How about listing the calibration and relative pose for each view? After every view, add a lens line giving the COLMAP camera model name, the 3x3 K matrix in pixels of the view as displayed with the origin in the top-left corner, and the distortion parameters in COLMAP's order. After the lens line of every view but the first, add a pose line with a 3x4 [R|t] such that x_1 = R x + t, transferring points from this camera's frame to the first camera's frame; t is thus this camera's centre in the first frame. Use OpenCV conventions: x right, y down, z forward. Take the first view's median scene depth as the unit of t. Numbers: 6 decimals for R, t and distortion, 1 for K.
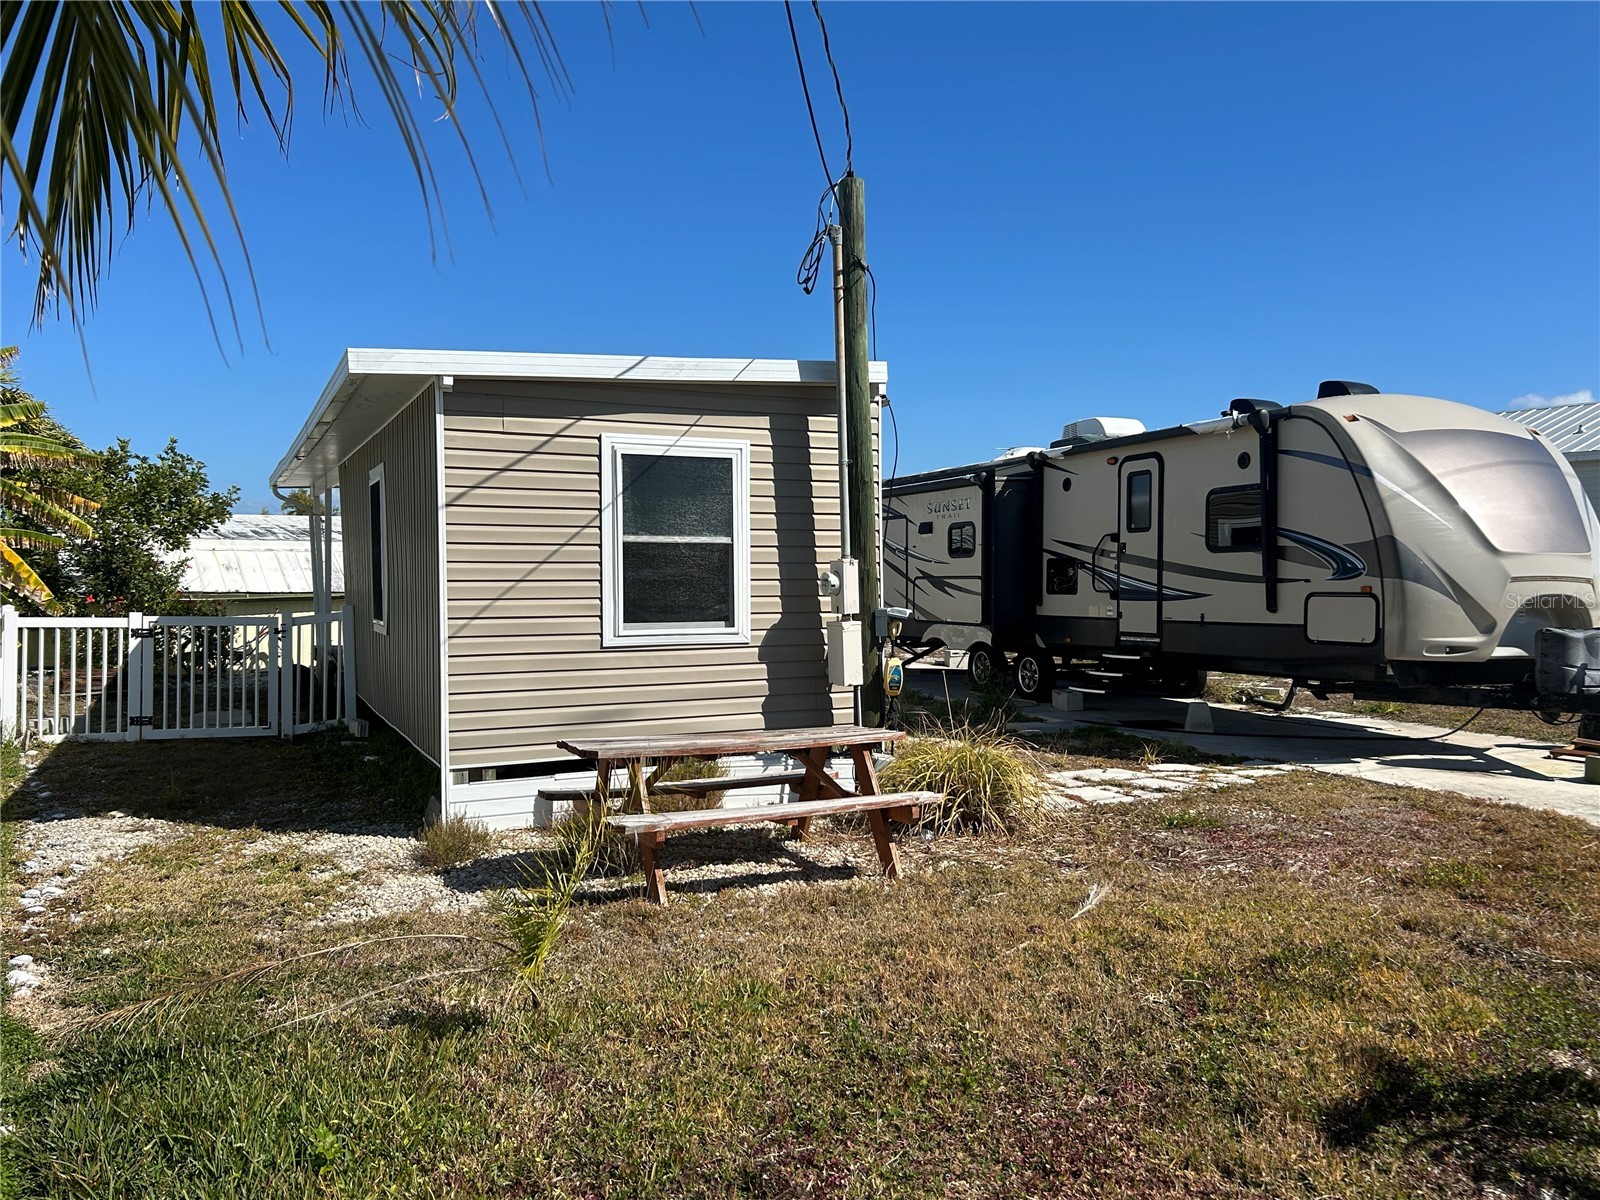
lens RADIAL K [[1171.0, 0, 799.9], [0, 1171.0, 597.2], [0, 0, 1]] dist [0.013951, 0.000602]
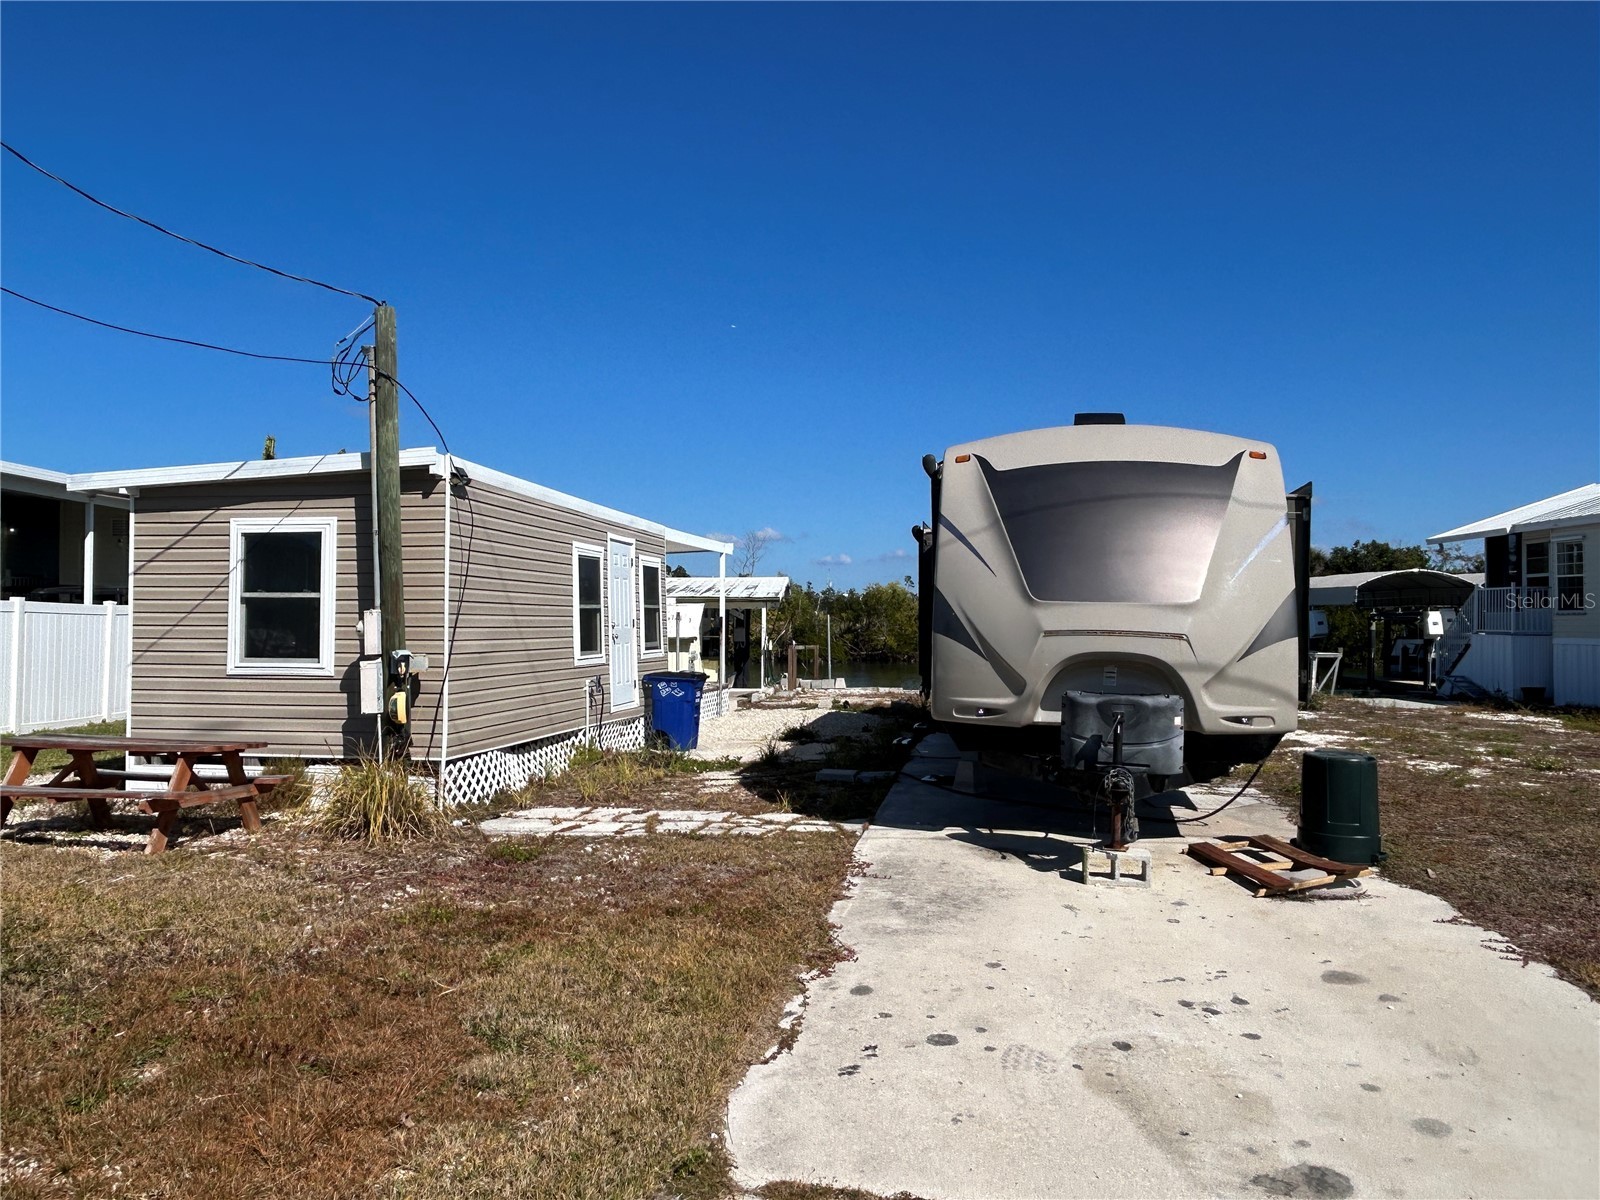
lens RADIAL K [[1129.3, 0, 801.5], [0, 1129.3, 595.3], [0, 0, 1]] dist [-0.004737, -0.002196]
pose [[0.840418, -0.004203, -0.541923, 1.073741], [-0.012398, 0.999559, -0.026979, -0.021811], [0.541797, 0.029392, 0.839995, 0.243511]]
